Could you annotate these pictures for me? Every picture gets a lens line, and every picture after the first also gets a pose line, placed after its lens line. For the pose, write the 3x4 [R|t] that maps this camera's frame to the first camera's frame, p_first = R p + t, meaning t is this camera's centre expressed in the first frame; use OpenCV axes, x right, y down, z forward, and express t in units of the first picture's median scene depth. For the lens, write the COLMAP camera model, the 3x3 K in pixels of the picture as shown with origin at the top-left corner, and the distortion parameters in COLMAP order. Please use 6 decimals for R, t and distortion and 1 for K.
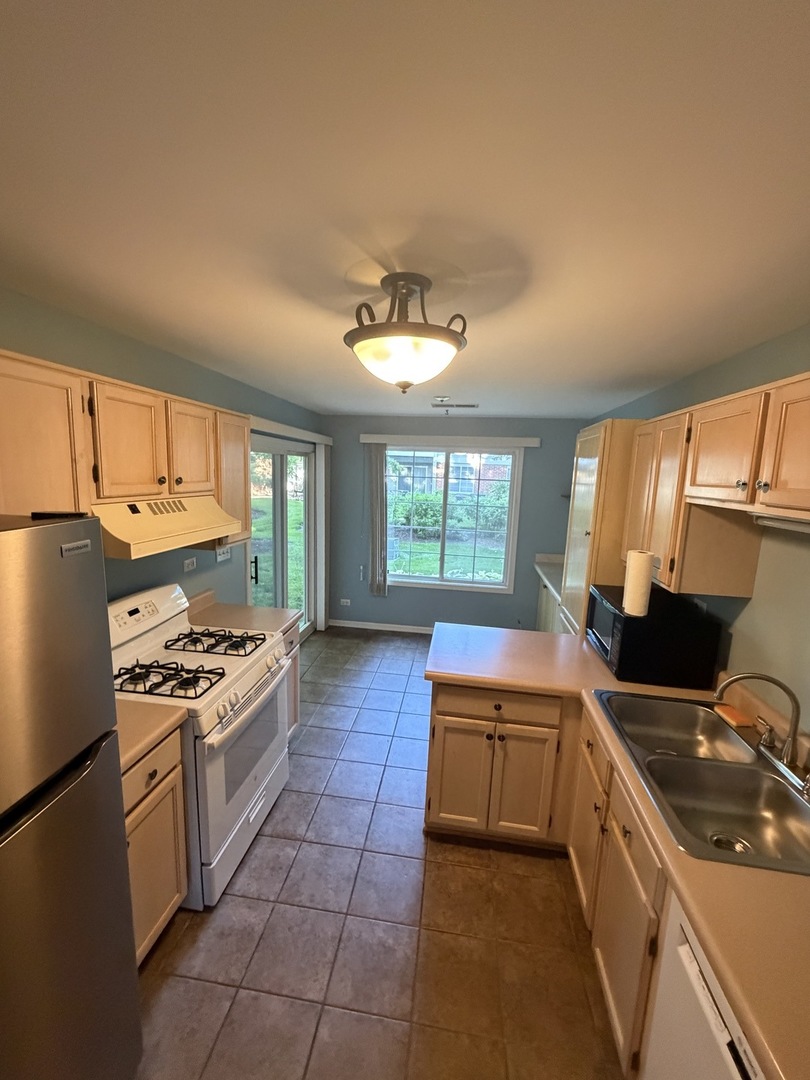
lens RADIAL K [[435.1, 0, 404.9], [0, 435.1, 537.8], [0, 0, 1]] dist [0.000729, -0.000035]
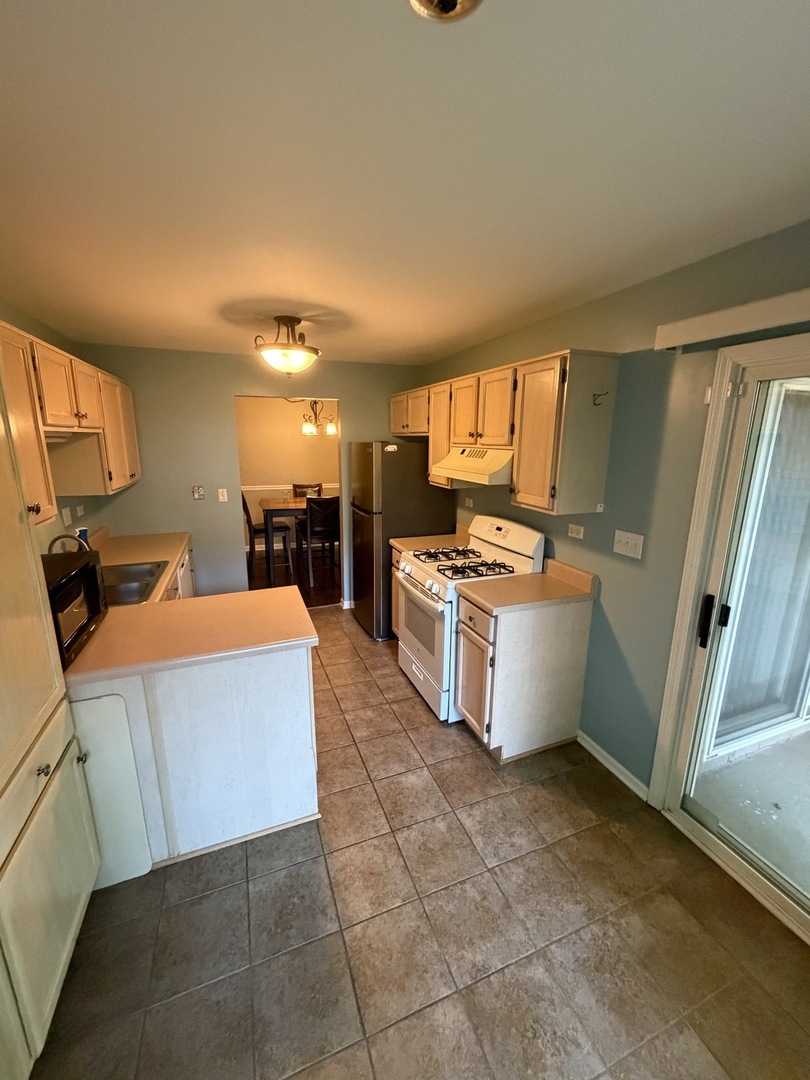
lens RADIAL K [[435.1, 0, 405.4], [0, 435.1, 538.6], [0, 0, 1]] dist [0.000729, -0.000035]
pose [[-0.870104, 0.070326, -0.487824, 0.350345], [-0.113106, 0.934862, 0.336512, -0.247349], [0.479714, 0.347976, -0.805473, 1.995019]]
